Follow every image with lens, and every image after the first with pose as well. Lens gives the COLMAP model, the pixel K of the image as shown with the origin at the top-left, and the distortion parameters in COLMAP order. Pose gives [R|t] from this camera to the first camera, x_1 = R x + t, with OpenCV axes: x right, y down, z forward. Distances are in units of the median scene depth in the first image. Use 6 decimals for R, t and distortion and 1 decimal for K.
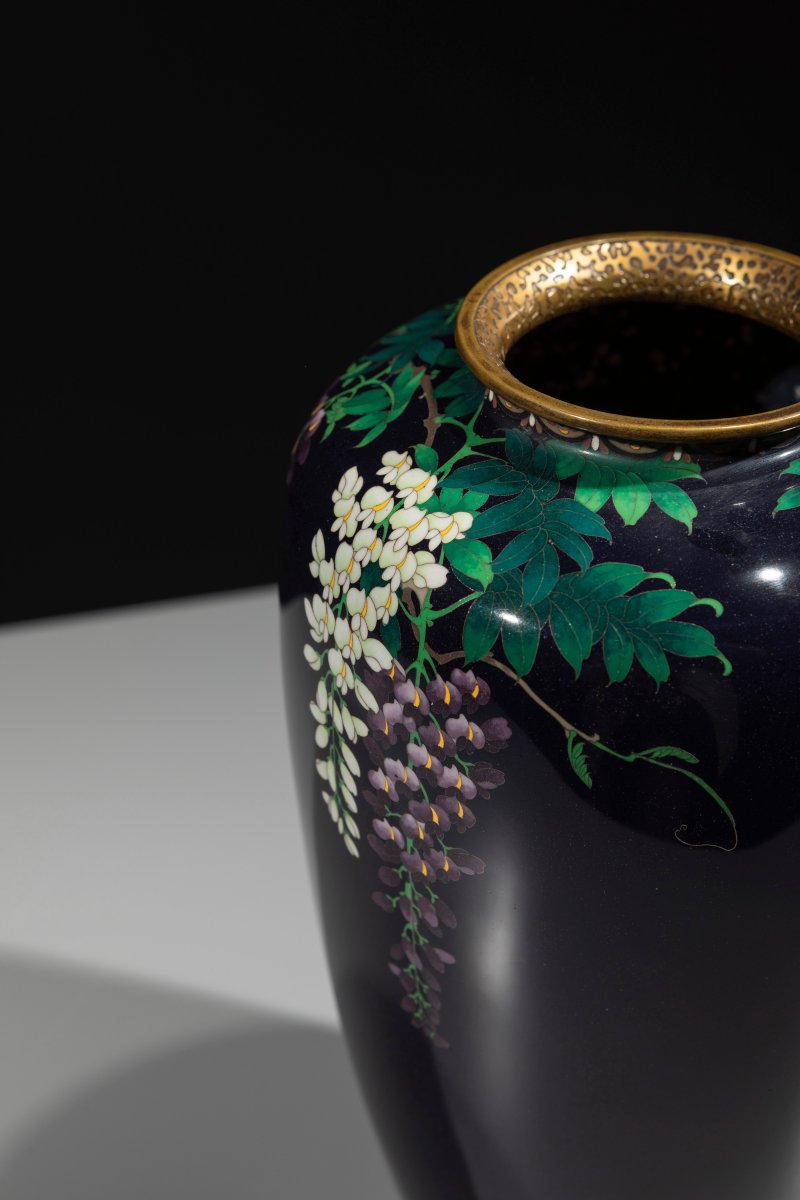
lens RADIAL K [[2429.3, 0, 401.6], [0, 2429.3, 584.5], [0, 0, 1]] dist [0.041415, 0.168251]
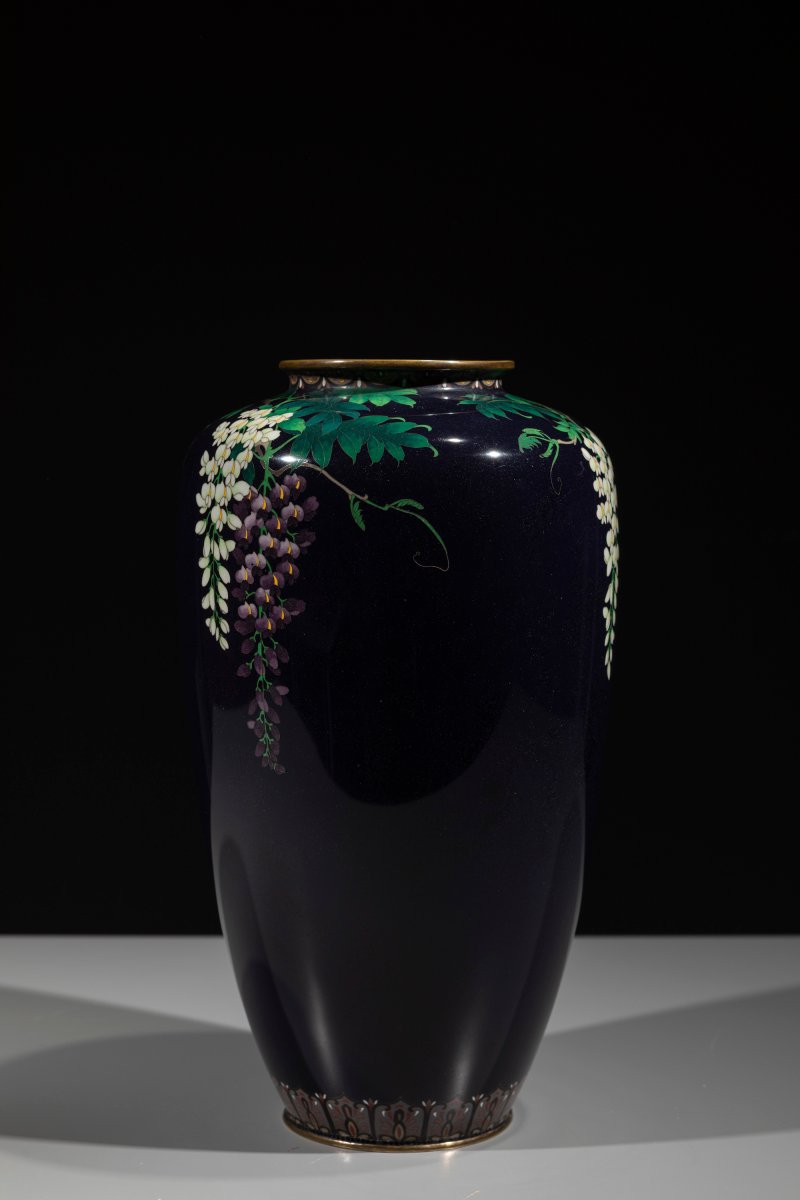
lens RADIAL K [[2429.3, 0, 401.6], [0, 2429.3, 584.5], [0, 0, 1]] dist [0.041415, 0.168251]
pose [[0.995358, -0.003779, 0.096171, -0.064856], [0.050890, 0.868788, -0.492562, 0.978924], [-0.081691, 0.495169, 0.864947, -0.507494]]
